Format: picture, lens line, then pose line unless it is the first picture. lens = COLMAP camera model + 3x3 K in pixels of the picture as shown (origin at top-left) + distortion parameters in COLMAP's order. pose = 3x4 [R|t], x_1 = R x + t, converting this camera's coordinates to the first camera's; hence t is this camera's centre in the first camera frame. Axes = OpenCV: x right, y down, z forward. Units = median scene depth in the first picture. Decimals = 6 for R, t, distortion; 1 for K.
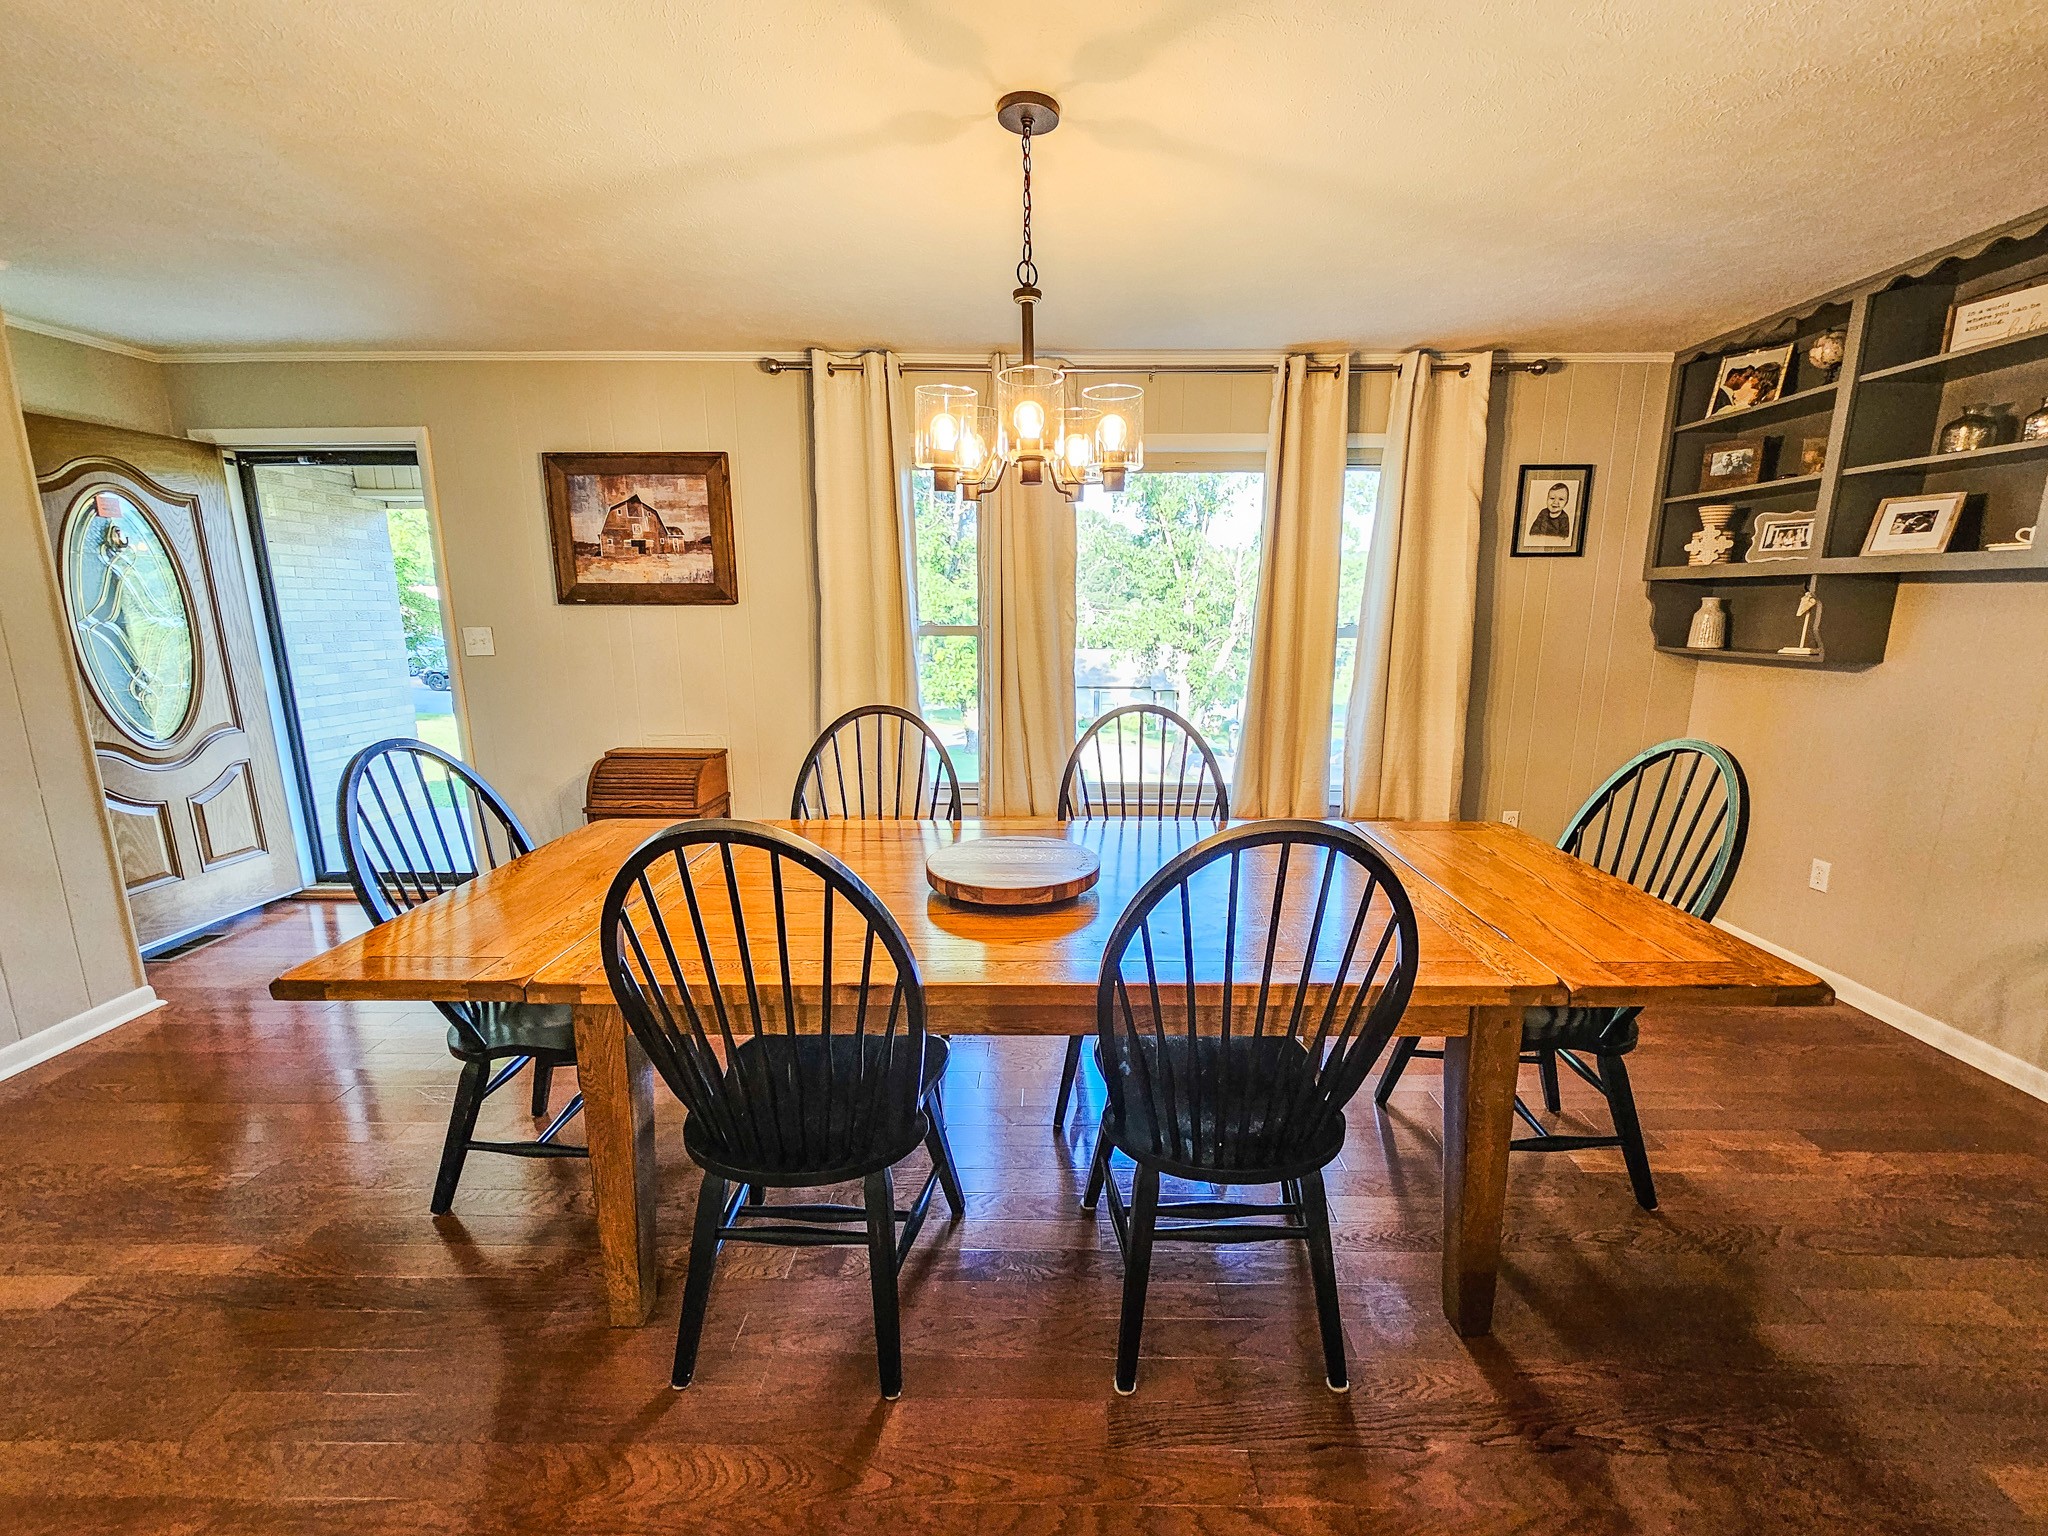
lens RADIAL K [[841.9, 0, 1041.0], [0, 841.9, 776.8], [0, 0, 1]] dist [-0.000131, -0.001754]
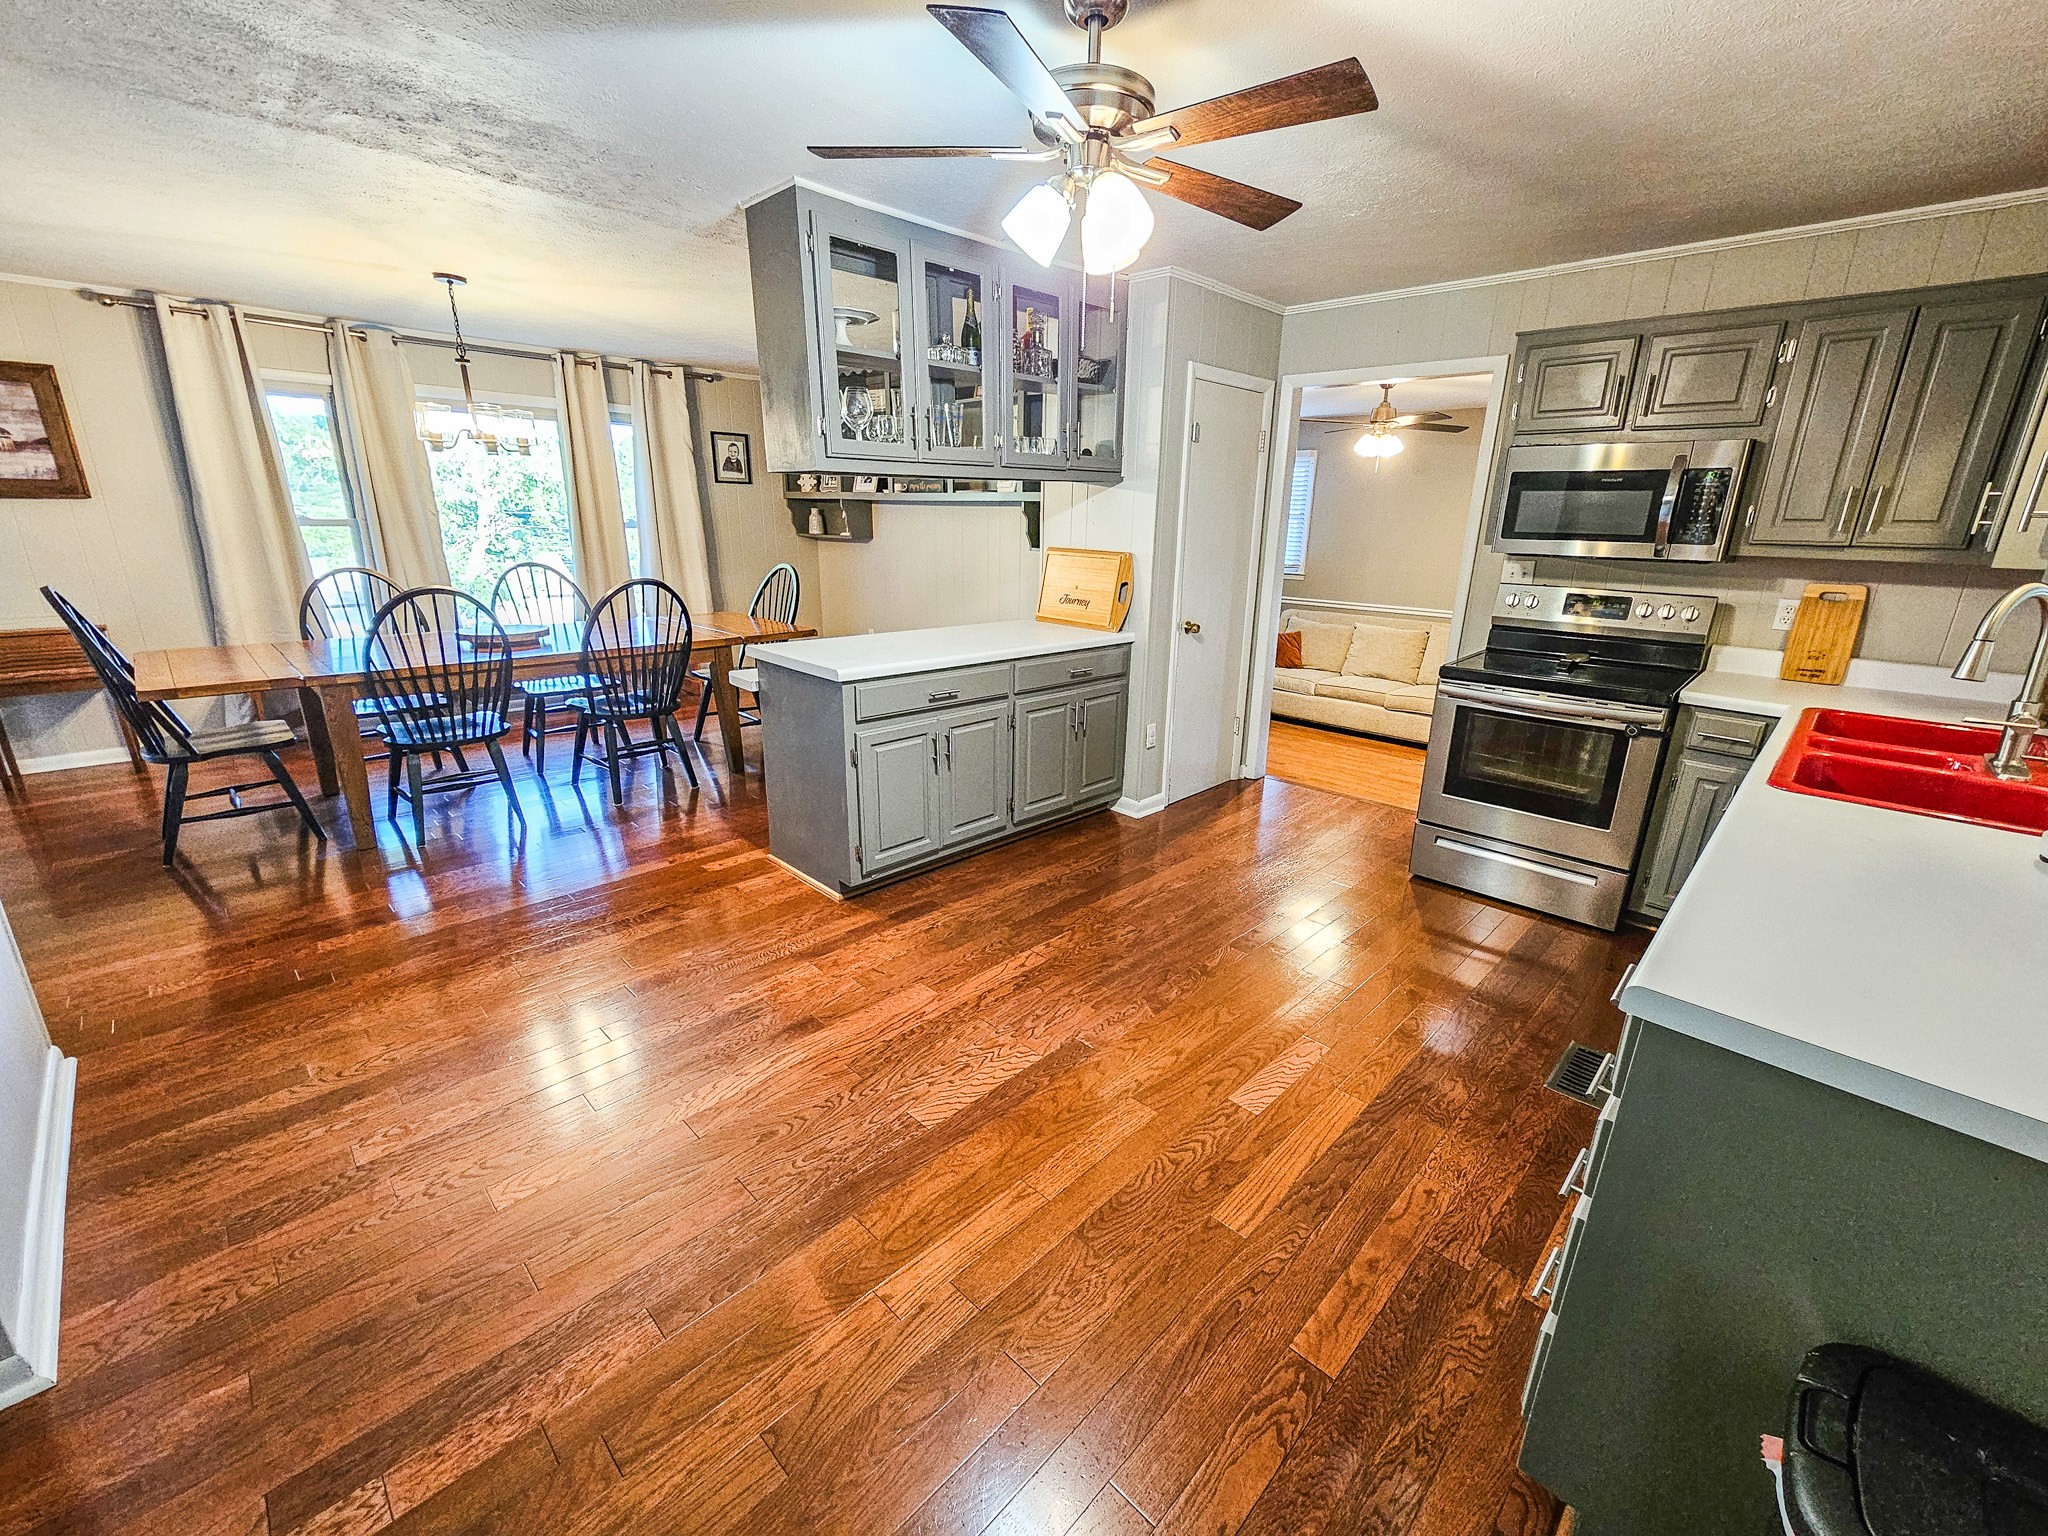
lens RADIAL K [[841.9, 0, 1050.4], [0, 841.9, 773.5], [0, 0, 1]] dist [-0.000131, -0.001754]
pose [[0.682391, -0.201487, 0.702670, -0.357871], [0.126790, 0.979316, 0.157683, 0.161012], [-0.719907, -0.018510, 0.693824, -0.807232]]
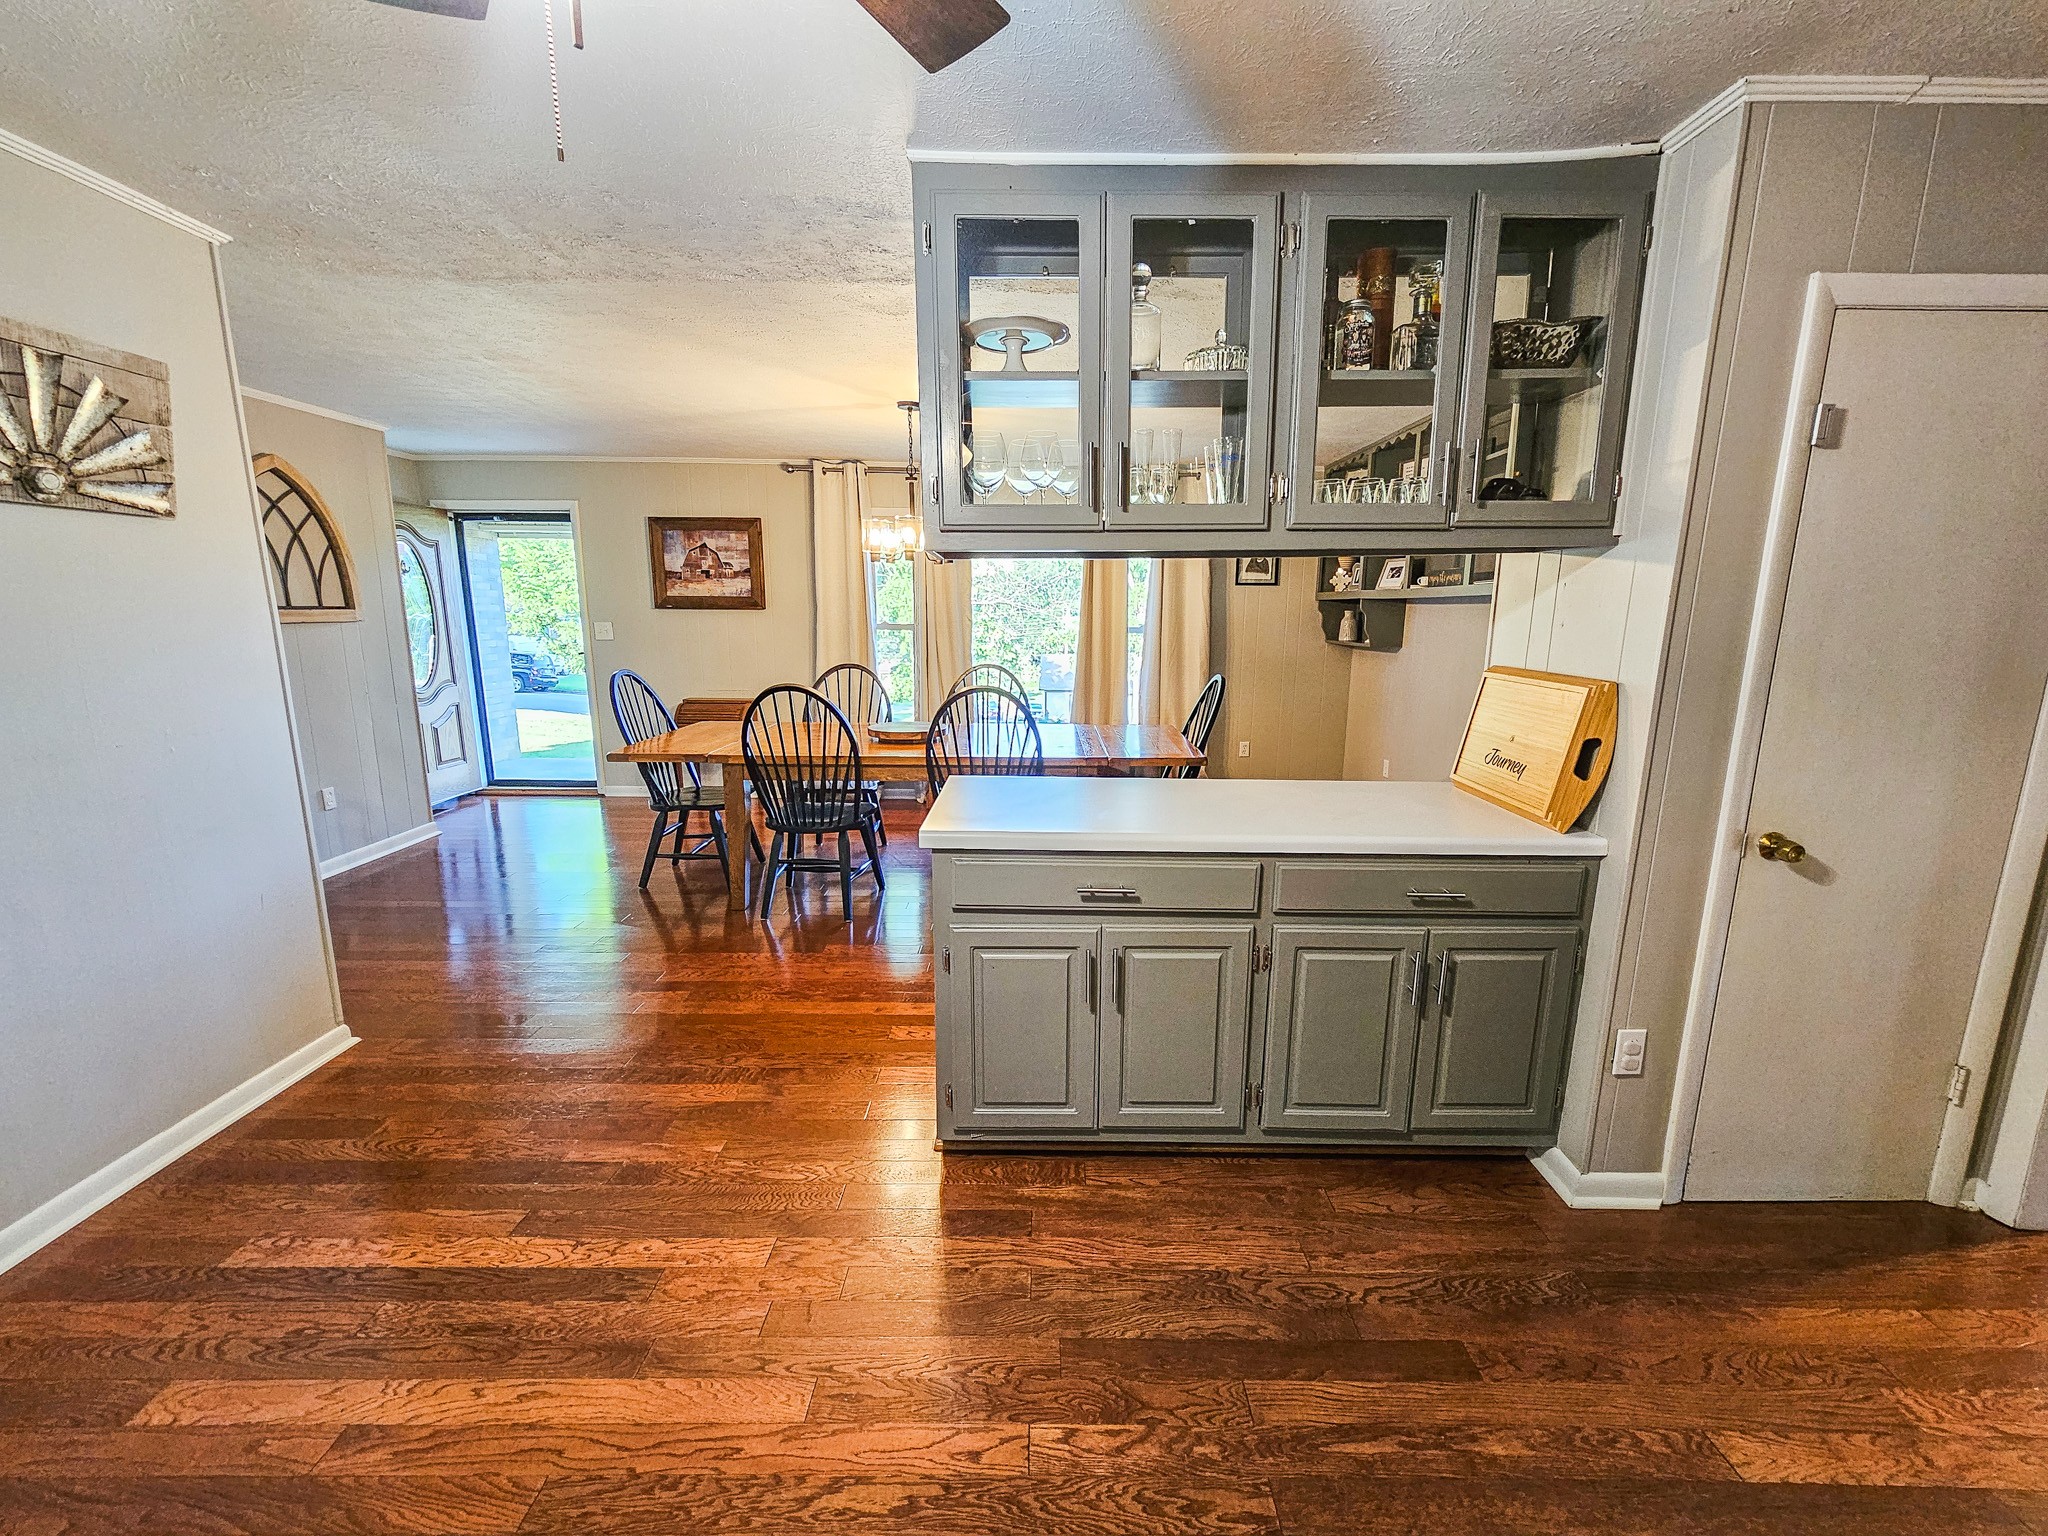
lens RADIAL K [[841.9, 0, 1041.6], [0, 841.9, 775.3], [0, 0, 1]] dist [-0.000131, -0.001754]
pose [[0.999825, 0.005943, 0.017755, 0.152712], [-0.005758, 0.999929, -0.010458, 0.134403], [-0.017816, 0.010354, 0.999788, -0.657855]]
